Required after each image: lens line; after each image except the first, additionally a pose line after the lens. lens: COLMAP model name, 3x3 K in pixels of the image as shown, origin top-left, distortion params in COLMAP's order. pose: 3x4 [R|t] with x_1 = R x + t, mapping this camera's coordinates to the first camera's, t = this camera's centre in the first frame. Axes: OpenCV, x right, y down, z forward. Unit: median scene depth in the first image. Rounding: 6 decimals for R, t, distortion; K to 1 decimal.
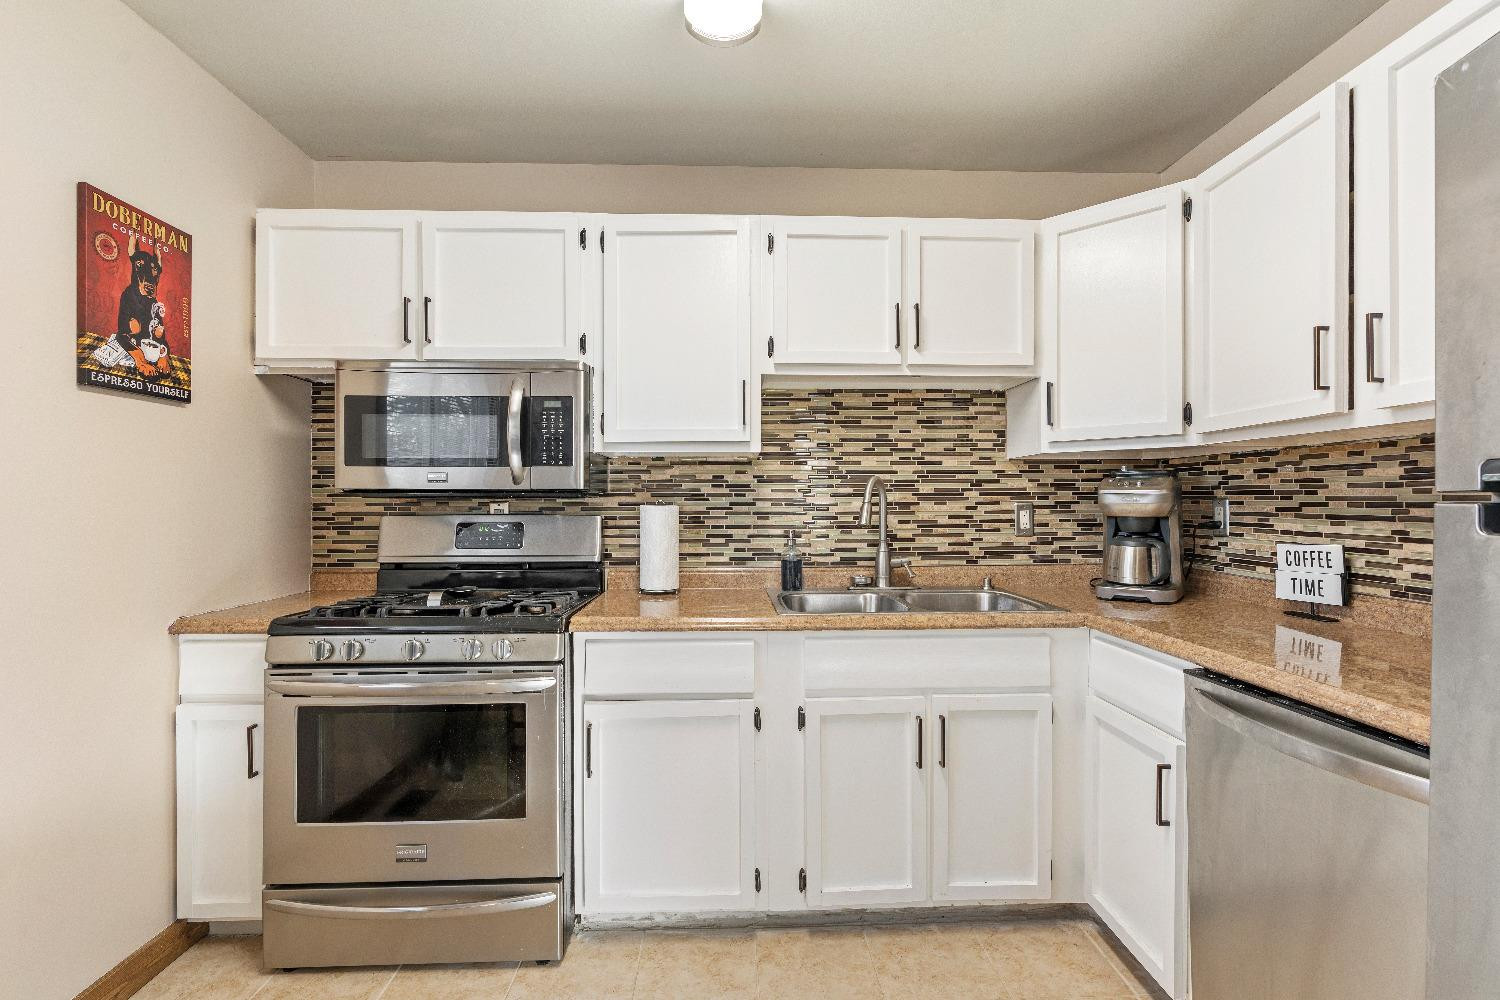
lens RADIAL K [[676.7, 0, 750.0], [0, 676.7, 500.0], [0, 0, 1]] dist [-0.014256, 0.000038]
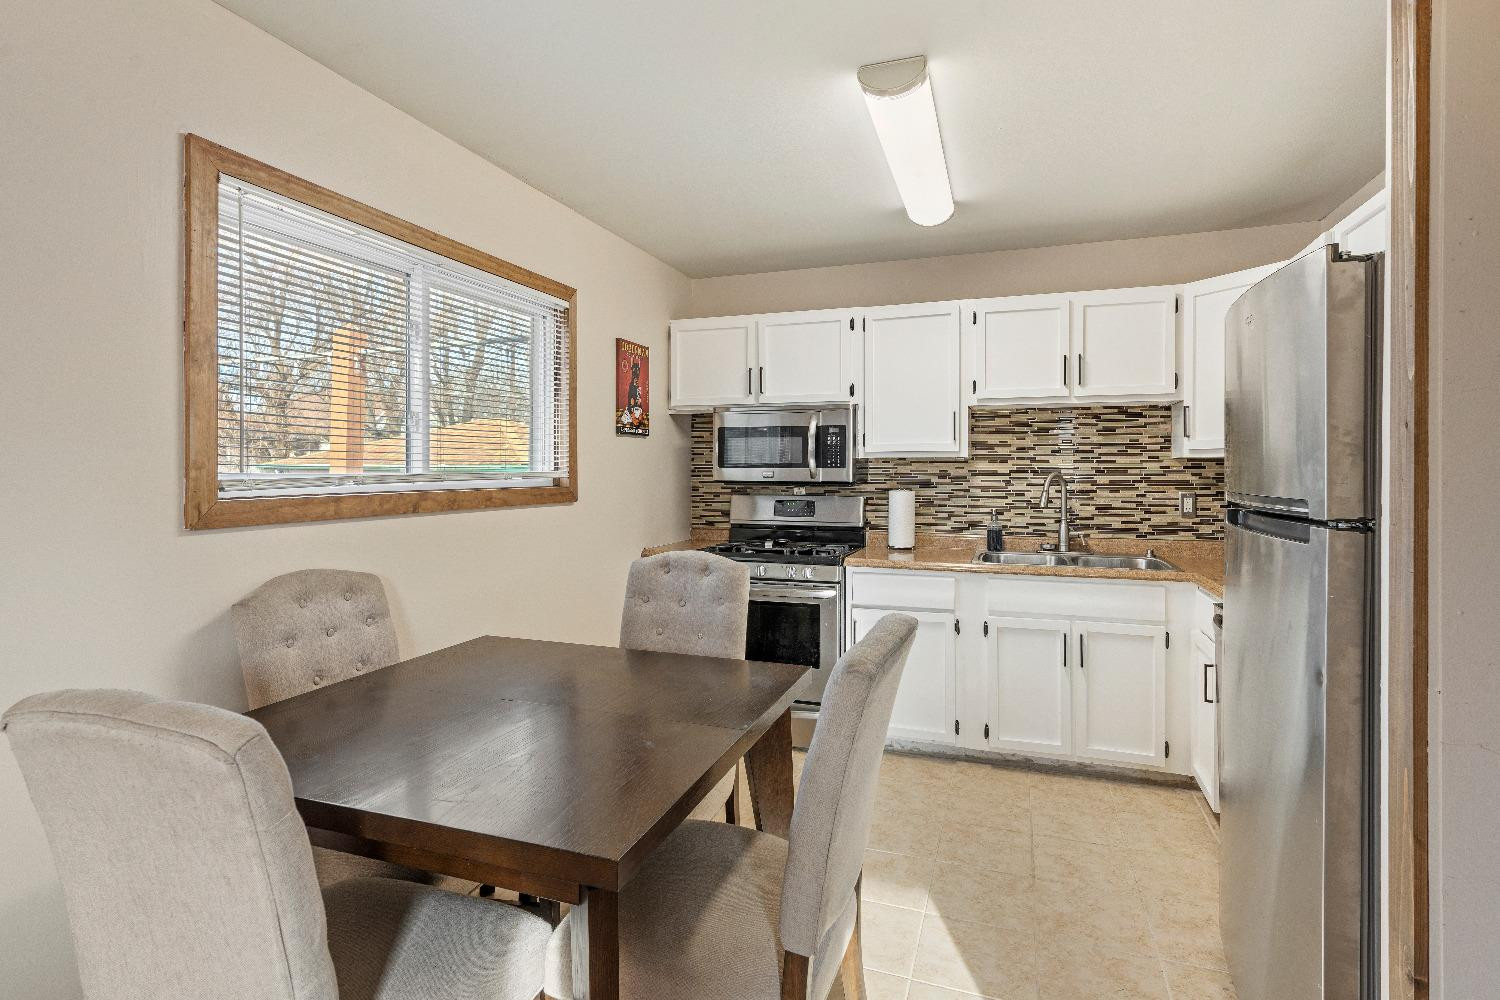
lens RADIAL K [[730.6, 0, 755.4], [0, 730.6, 469.7], [0, 0, 1]] dist [-0.001796, -0.000031]
pose [[0.930583, 0.002704, -0.366070, 0.161328], [-0.001721, 0.999994, 0.003011, -0.044404], [0.366076, -0.002171, 0.930582, -0.644249]]
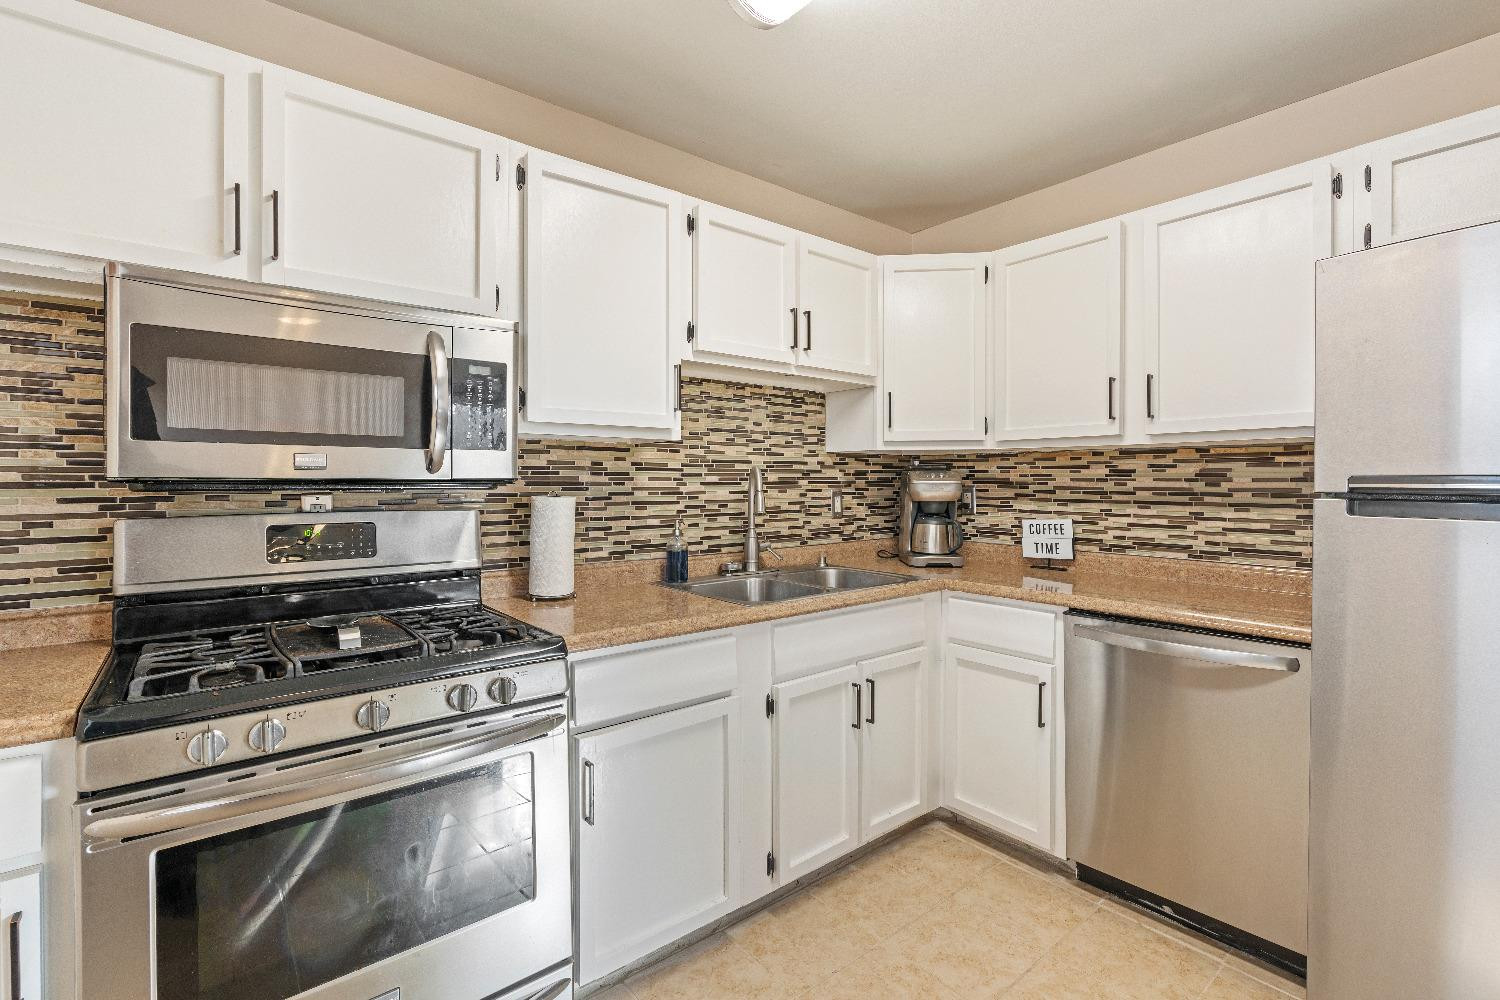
lens RADIAL K [[673.3, 0, 752.1], [0, 673.3, 480.1], [0, 0, 1]] dist [-0.014657, -0.000055]
pose [[0.799806, 0.001969, 0.600256, -0.447899], [-0.003317, 0.999994, 0.001139, -0.014949], [-0.600250, -0.002902, 0.799807, 0.165181]]
